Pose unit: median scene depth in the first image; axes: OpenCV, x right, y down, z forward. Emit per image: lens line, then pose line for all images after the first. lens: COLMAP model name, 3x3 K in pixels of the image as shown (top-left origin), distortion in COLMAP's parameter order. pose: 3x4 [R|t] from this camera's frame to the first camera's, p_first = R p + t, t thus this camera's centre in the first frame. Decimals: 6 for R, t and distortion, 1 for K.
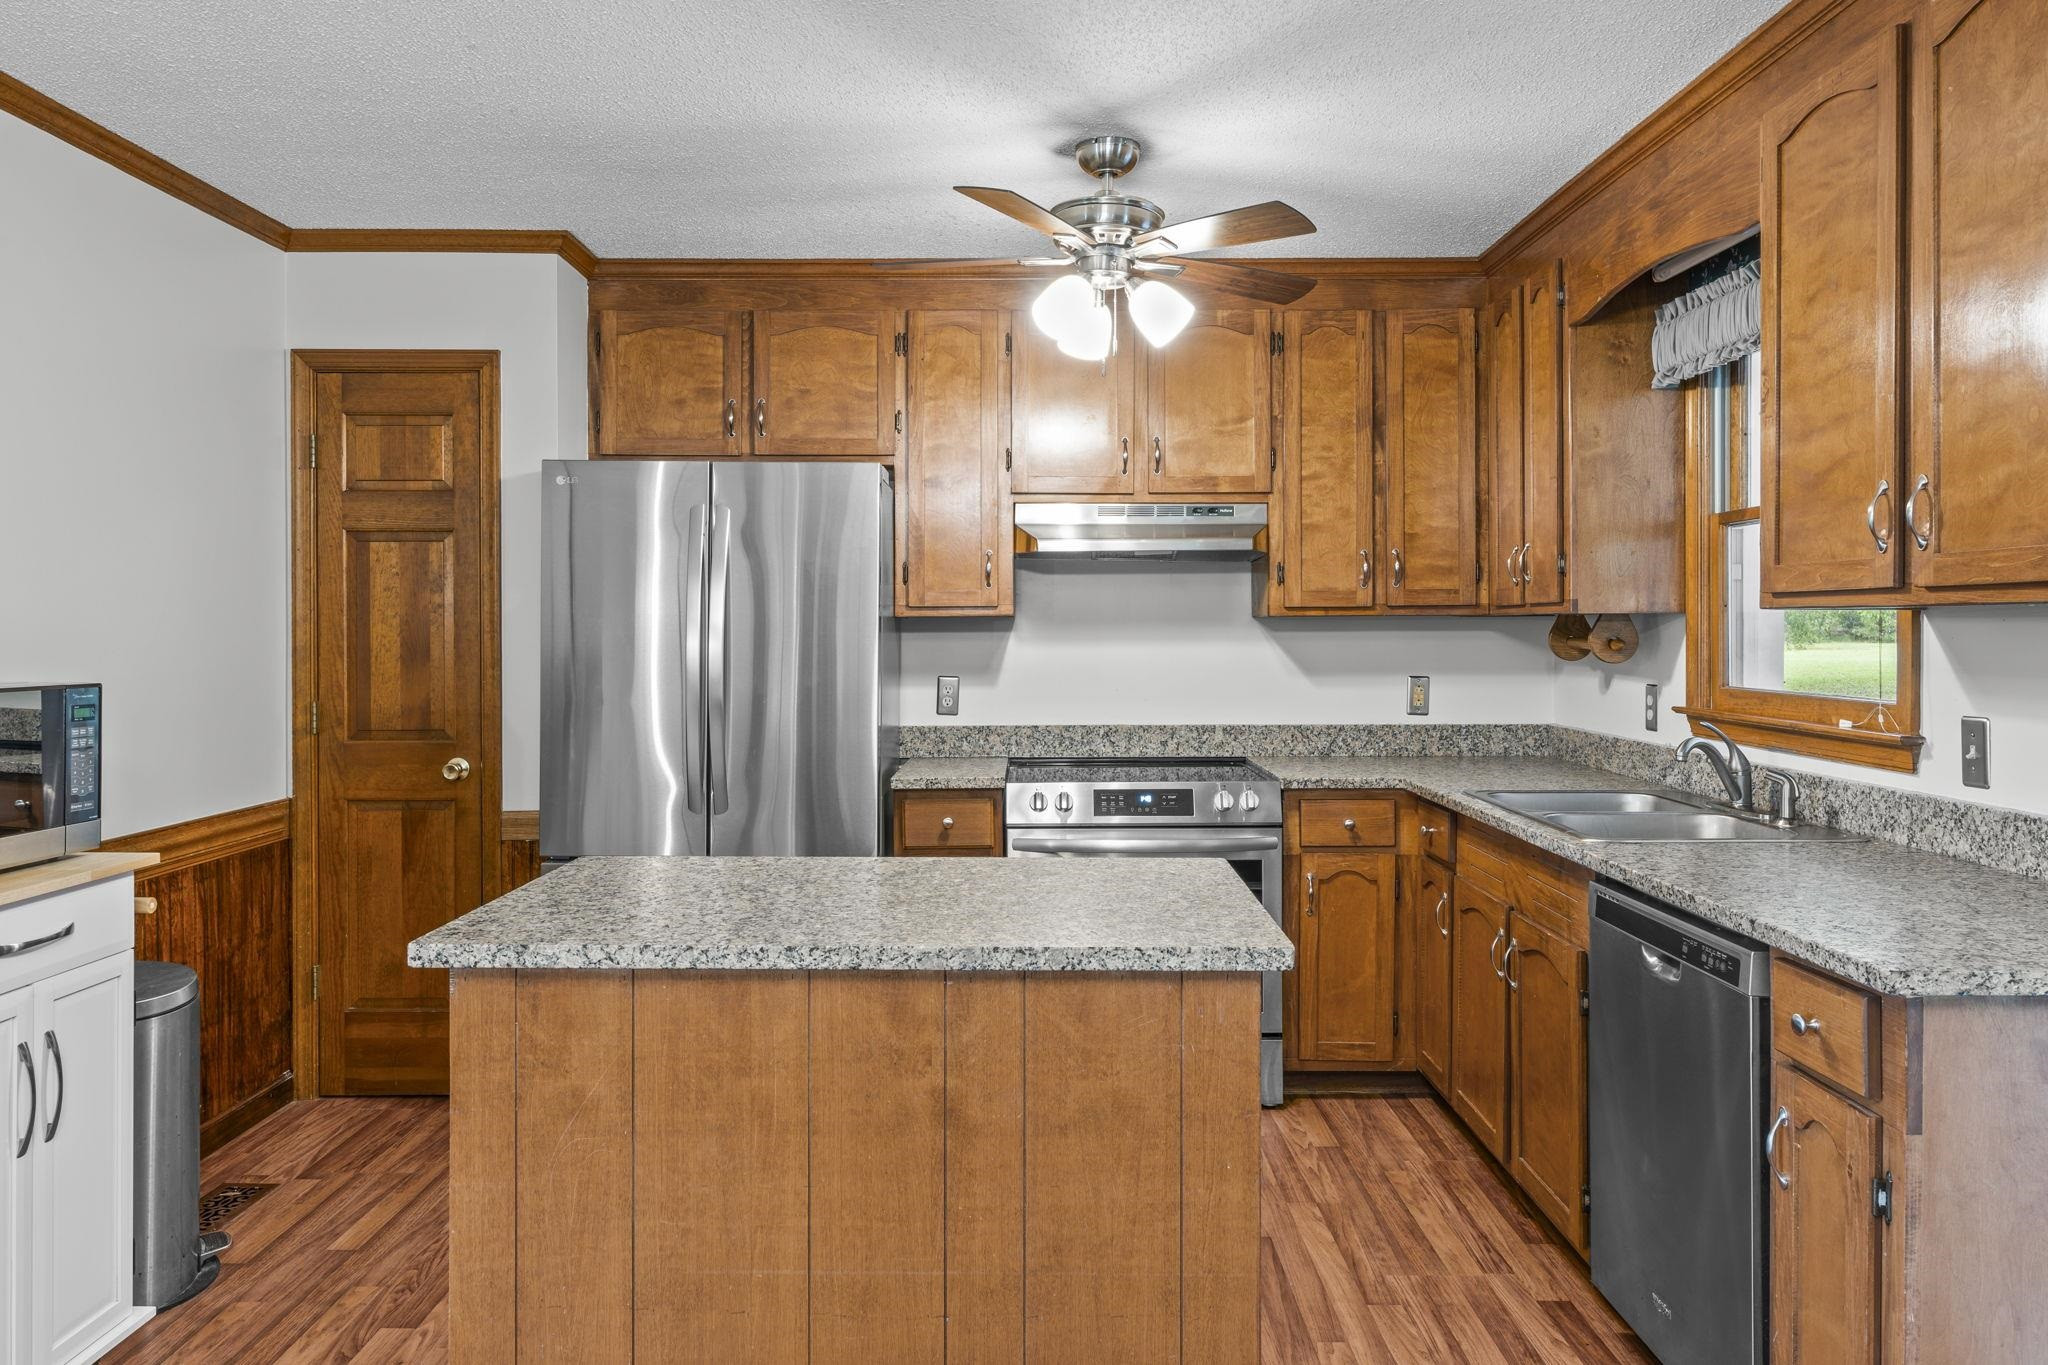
lens RADIAL K [[1371.7, 0, 1047.6], [0, 1371.7, 623.1], [0, 0, 1]] dist [-0.007238, 0.013080]
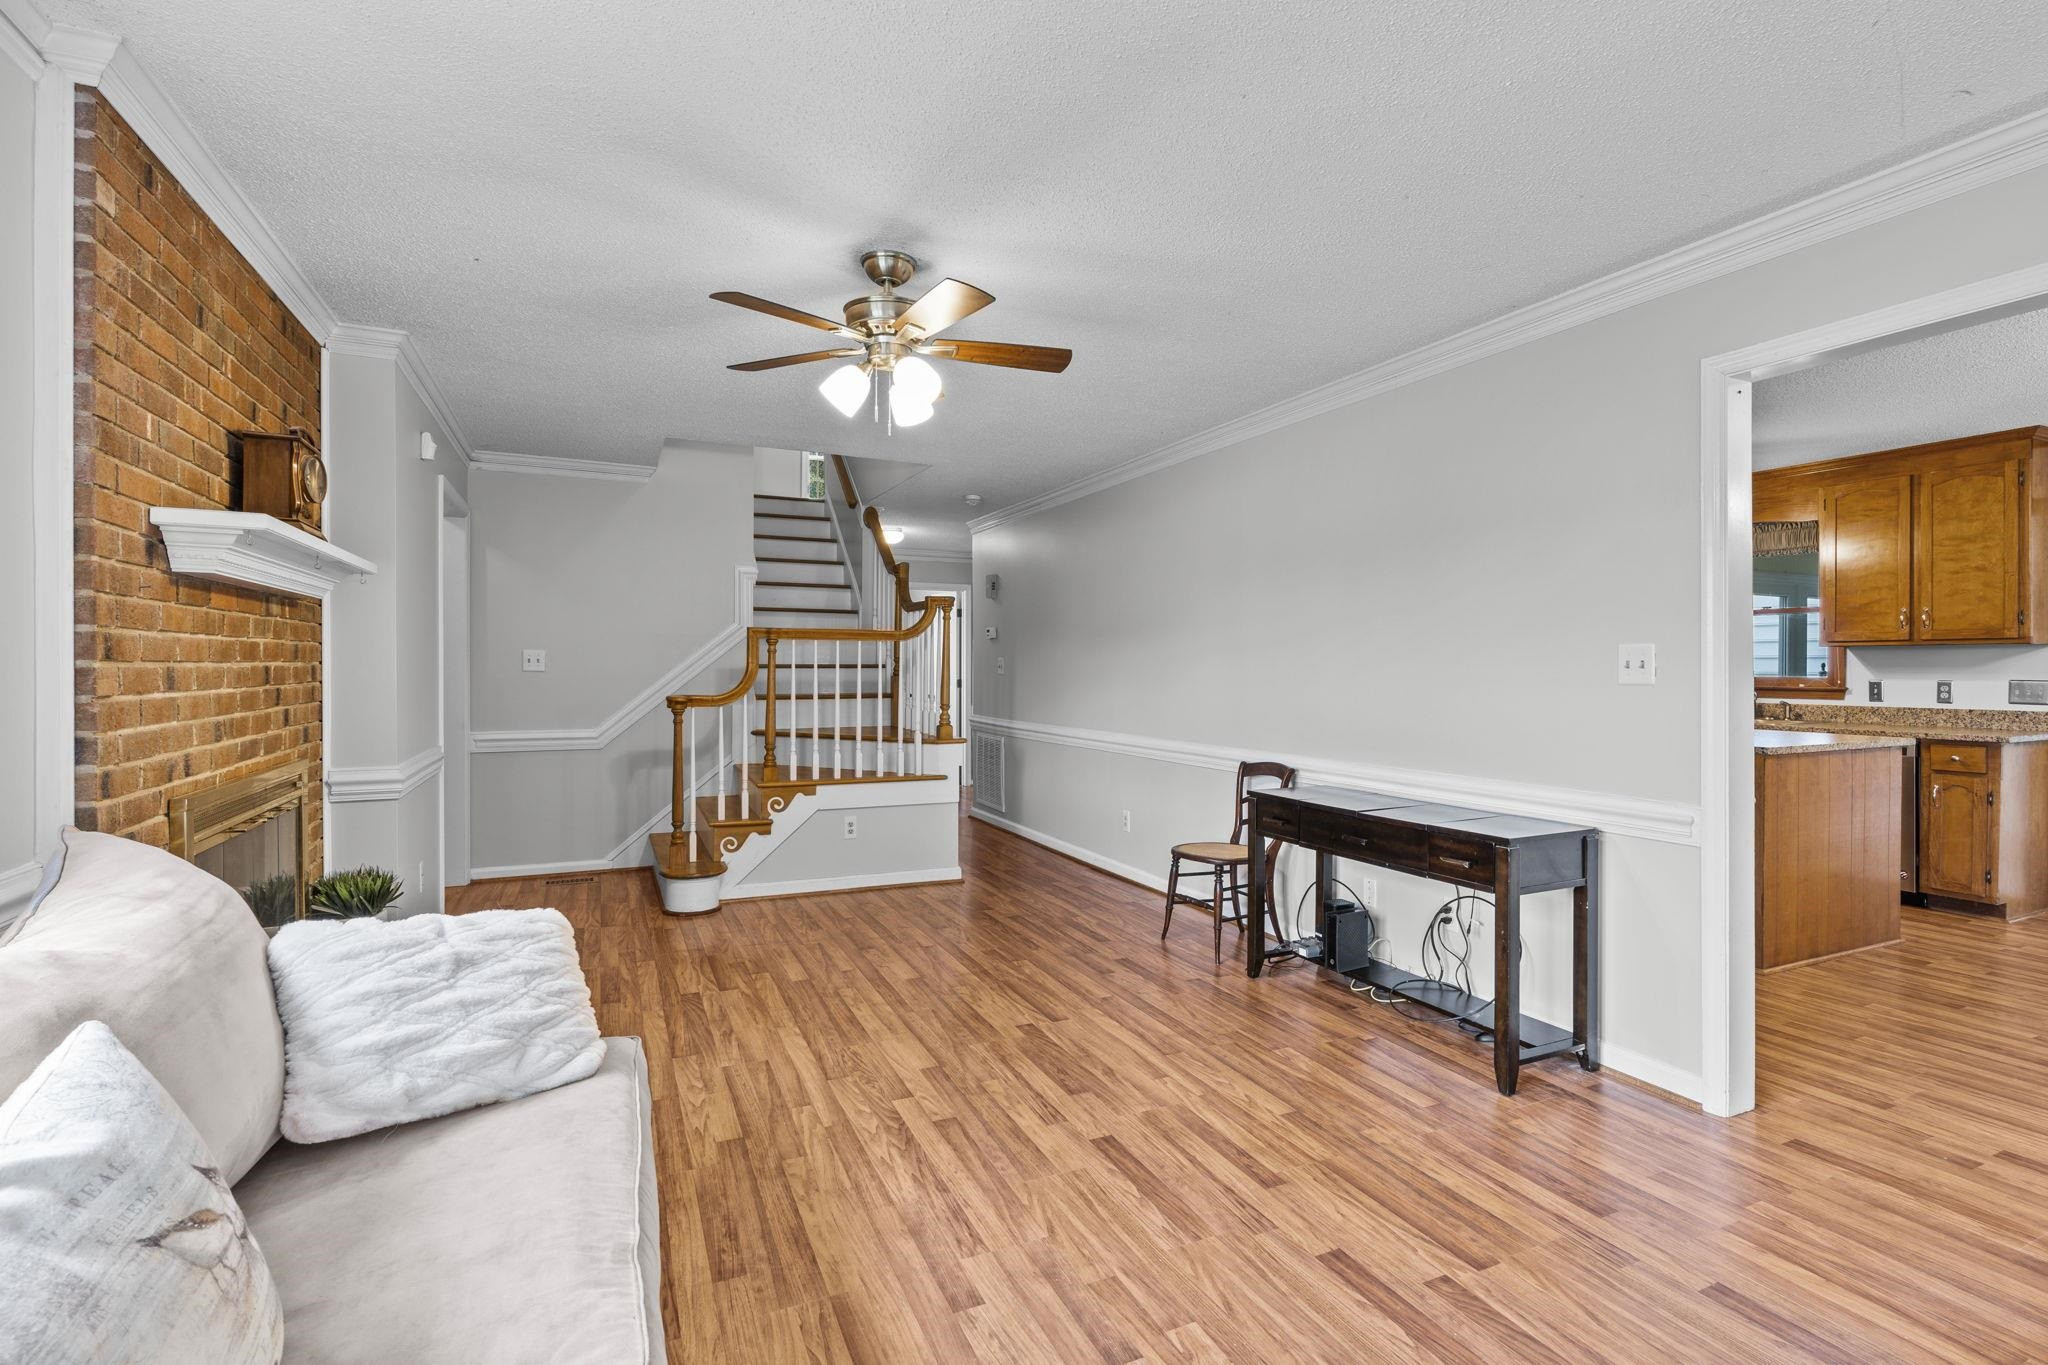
lens RADIAL K [[936.2, 0, 1028.0], [0, 936.2, 661.9], [0, 0, 1]] dist [-0.002916, -0.000777]
pose [[0.922323, -0.003575, 0.386404, -1.405534], [0.003643, 0.999993, 0.000558, 0.012025], [-0.386403, 0.000893, 0.922330, -0.179110]]
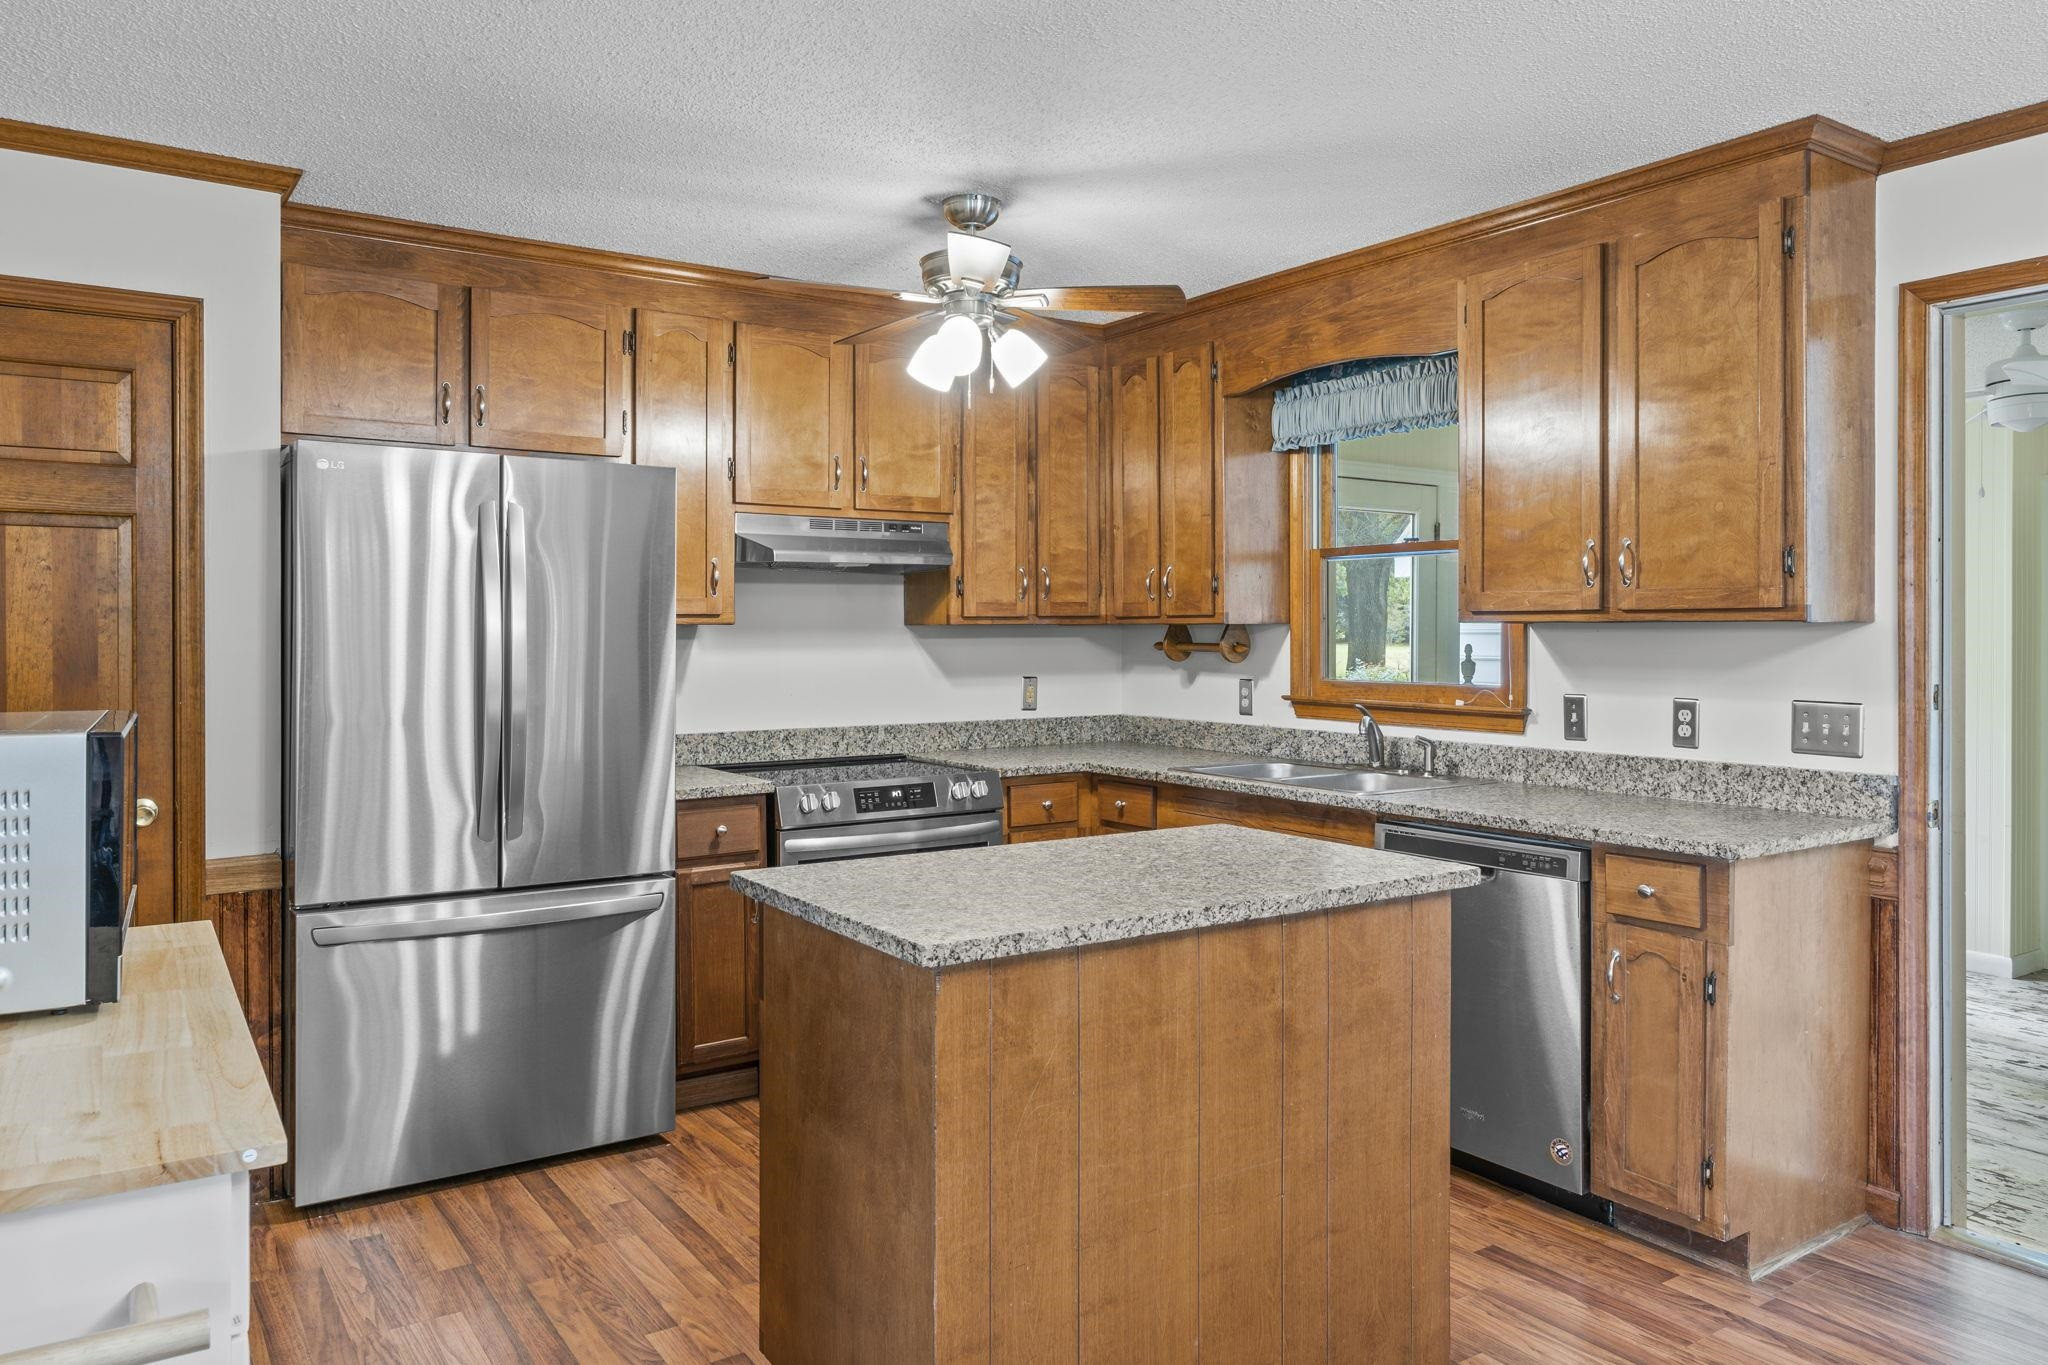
lens RADIAL K [[1371.7, 0, 1028.1], [0, 1371.7, 620.9], [0, 0, 1]] dist [-0.007238, 0.013080]
pose [[0.835372, 0.004265, 0.549669, -0.464368], [-0.001605, 0.999985, -0.005321, -0.002672], [-0.549683, 0.003563, 0.835366, 0.043551]]
